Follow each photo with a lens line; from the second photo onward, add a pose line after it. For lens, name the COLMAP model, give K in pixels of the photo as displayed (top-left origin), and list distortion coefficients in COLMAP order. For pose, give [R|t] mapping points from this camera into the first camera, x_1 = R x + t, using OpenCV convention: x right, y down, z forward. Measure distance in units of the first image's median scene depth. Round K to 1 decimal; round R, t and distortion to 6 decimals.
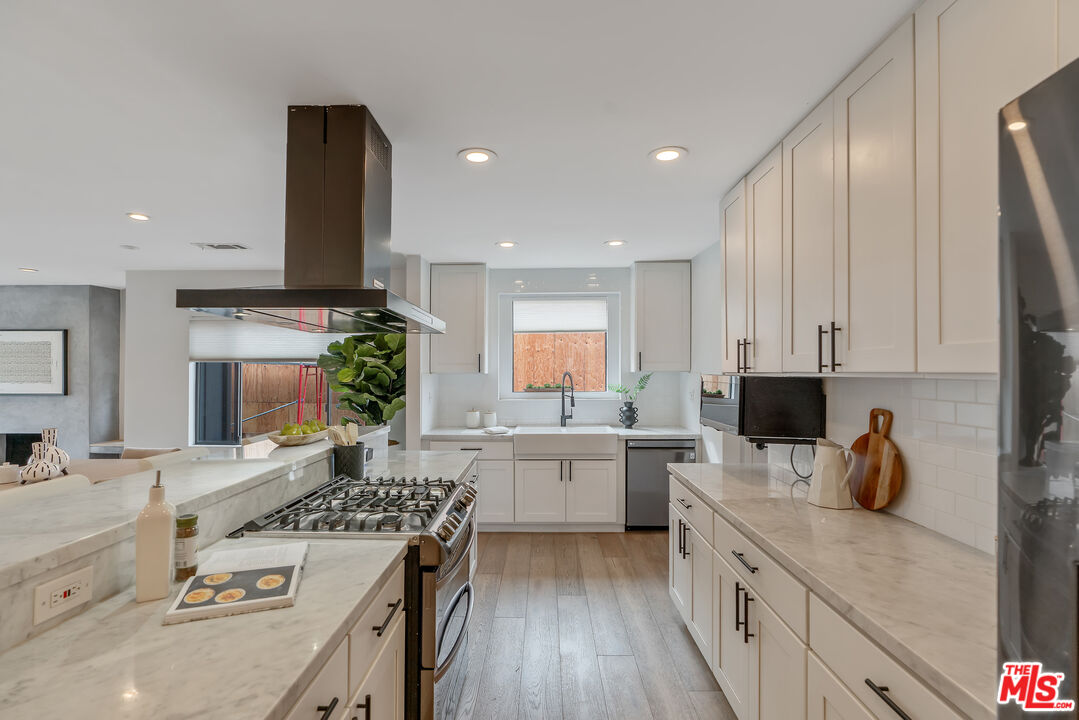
lens RADIAL K [[478.1, 0, 536.8], [0, 478.1, 369.0], [0, 0, 1]] dist [-0.003264, 0.000472]
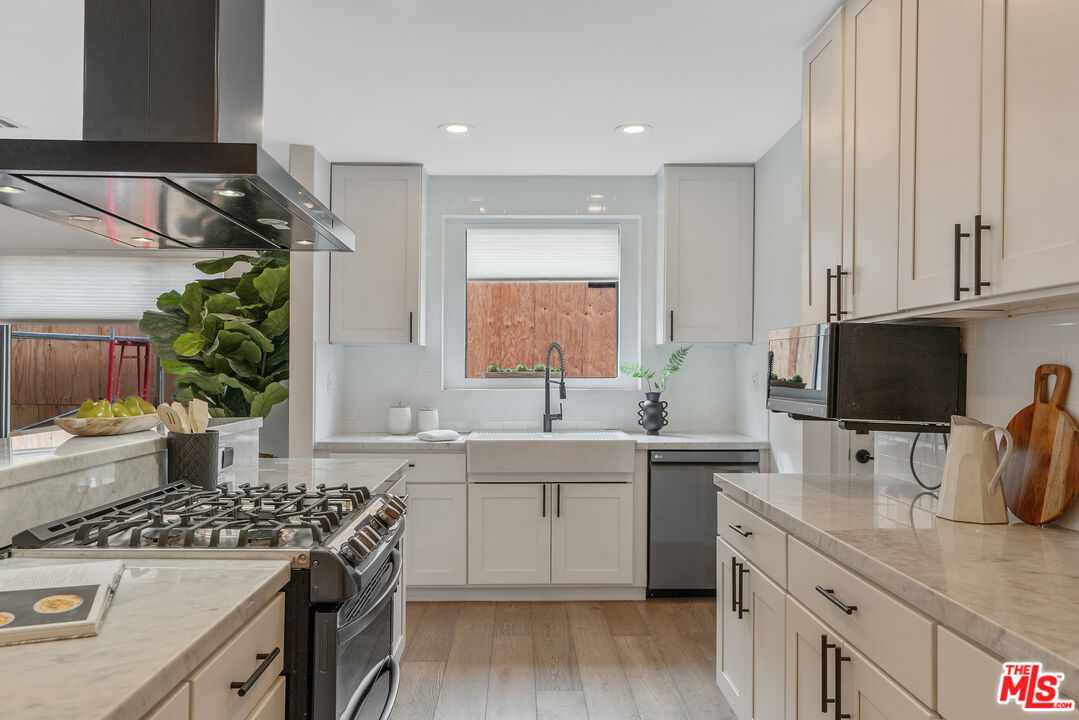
lens RADIAL K [[777.8, 0, 534.7], [0, 777.8, 371.2], [0, 0, 1]] dist [0.013705, -0.000480]
pose [[0.999271, 0.005110, 0.037842, 0.000662], [-0.005292, 0.999975, 0.004690, 0.039937], [-0.037817, -0.004887, 0.999273, -0.001107]]
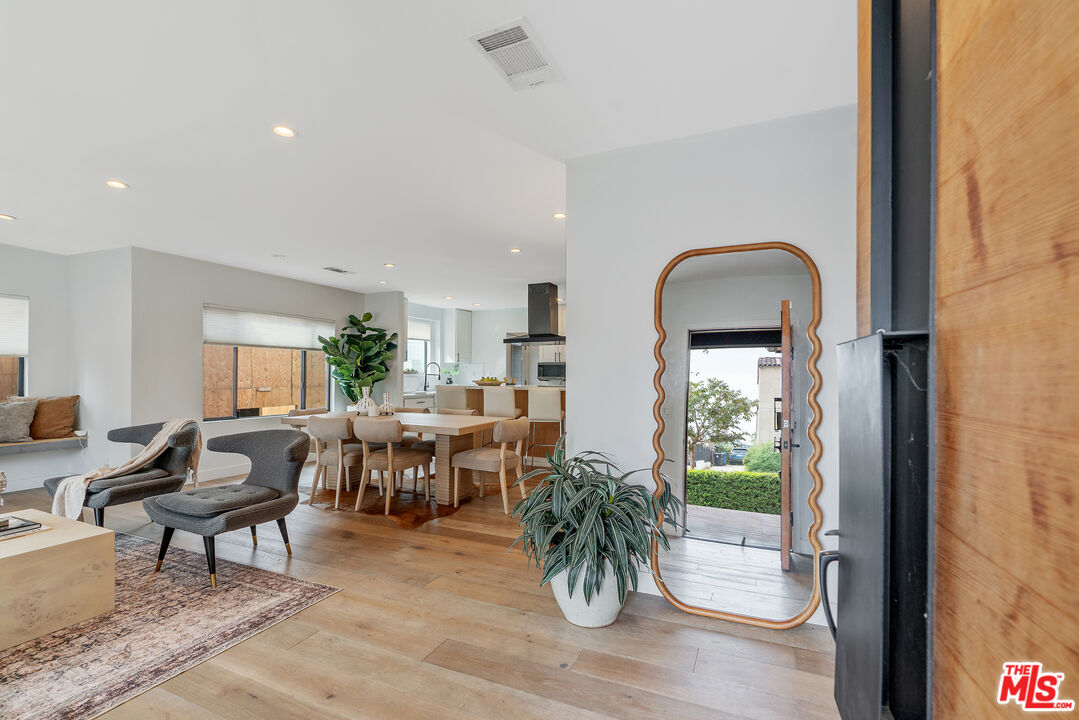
lens RADIAL K [[482.7, 0, 539.6], [0, 482.7, 364.6], [0, 0, 1]] dist [-0.002406, 0.000691]
pose [[0.395003, 0.019209, 0.918479, -1.596924], [-0.003460, 0.999805, -0.019421, 0.054300], [-0.918673, 0.004493, 0.394993, -0.146493]]
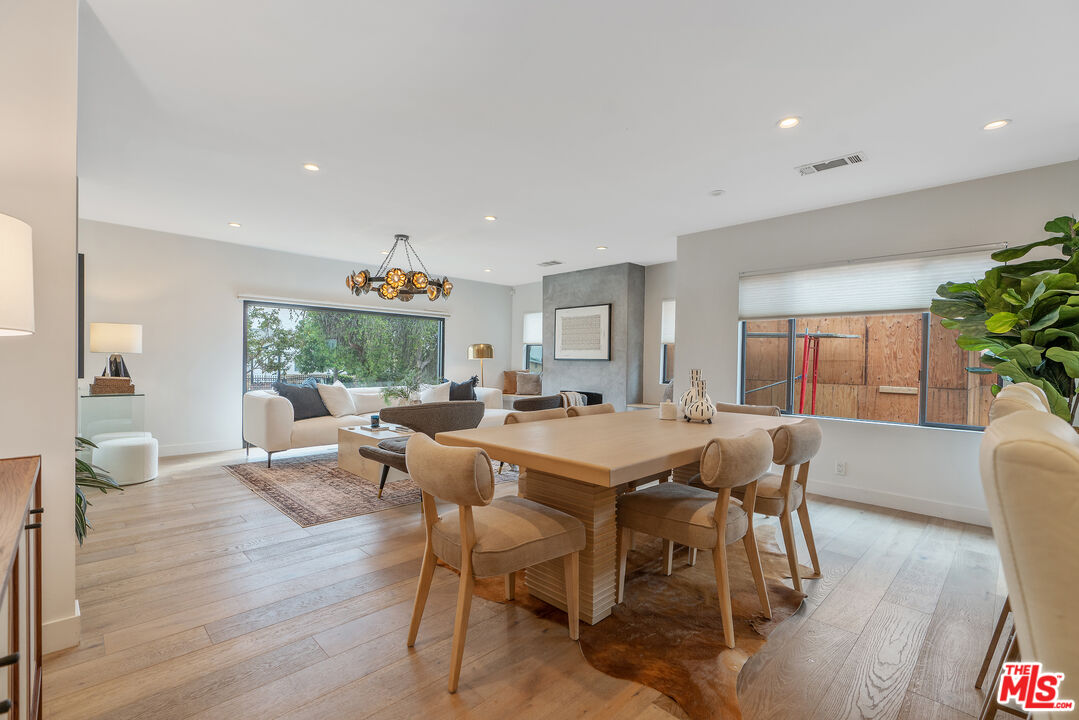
lens RADIAL K [[478.1, 0, 536.8], [0, 478.1, 369.0], [0, 0, 1]] dist [-0.003264, 0.000472]
pose [[0.714750, 0.021426, -0.699052, -0.395212], [-0.013825, 0.999768, 0.016508, 0.076598], [0.699244, -0.002134, 0.714880, 0.061076]]
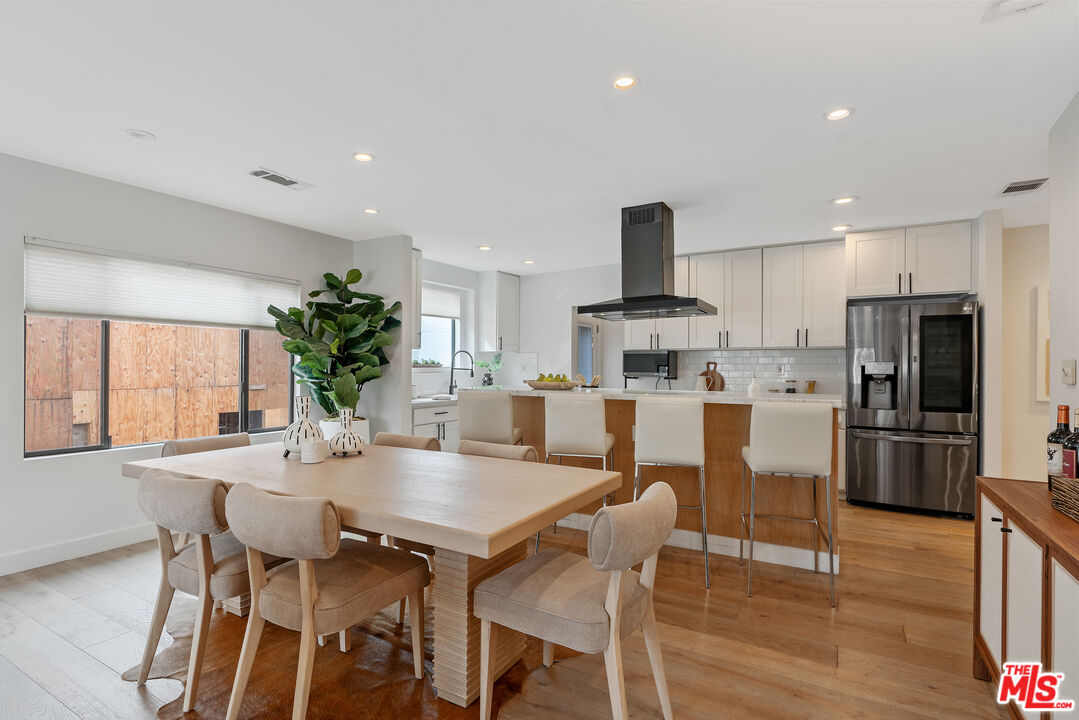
lens RADIAL K [[526.6, 0, 541.5], [0, 526.6, 363.0], [0, 0, 1]] dist [-0.002697, 0.000262]
pose [[0.482017, 0.007968, 0.876125, -1.095370], [-0.004190, 0.999968, -0.006789, 0.051218], [-0.876152, -0.000399, 0.482035, 0.164032]]
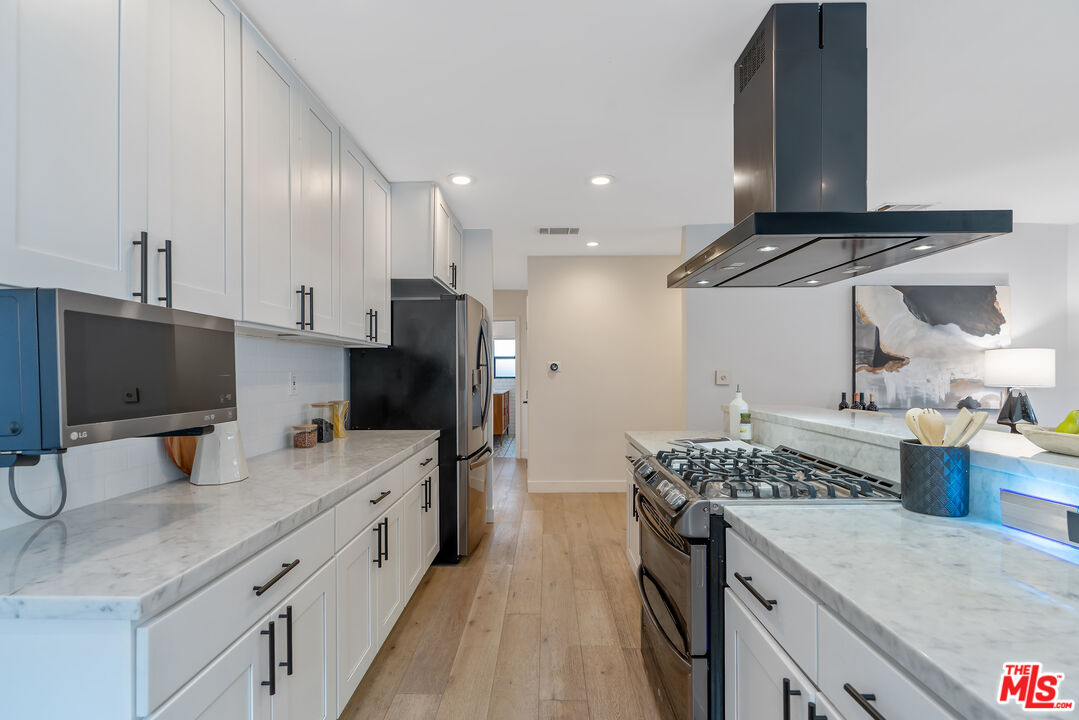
lens RADIAL K [[478.1, 0, 536.8], [0, 478.1, 369.0], [0, 0, 1]] dist [-0.003264, 0.000472]
pose [[-0.999999, -0.001363, -0.000469, 0.028038], [-0.001362, 0.999998, -0.001264, 0.039907], [0.000471, -0.001263, -0.999999, 0.836026]]
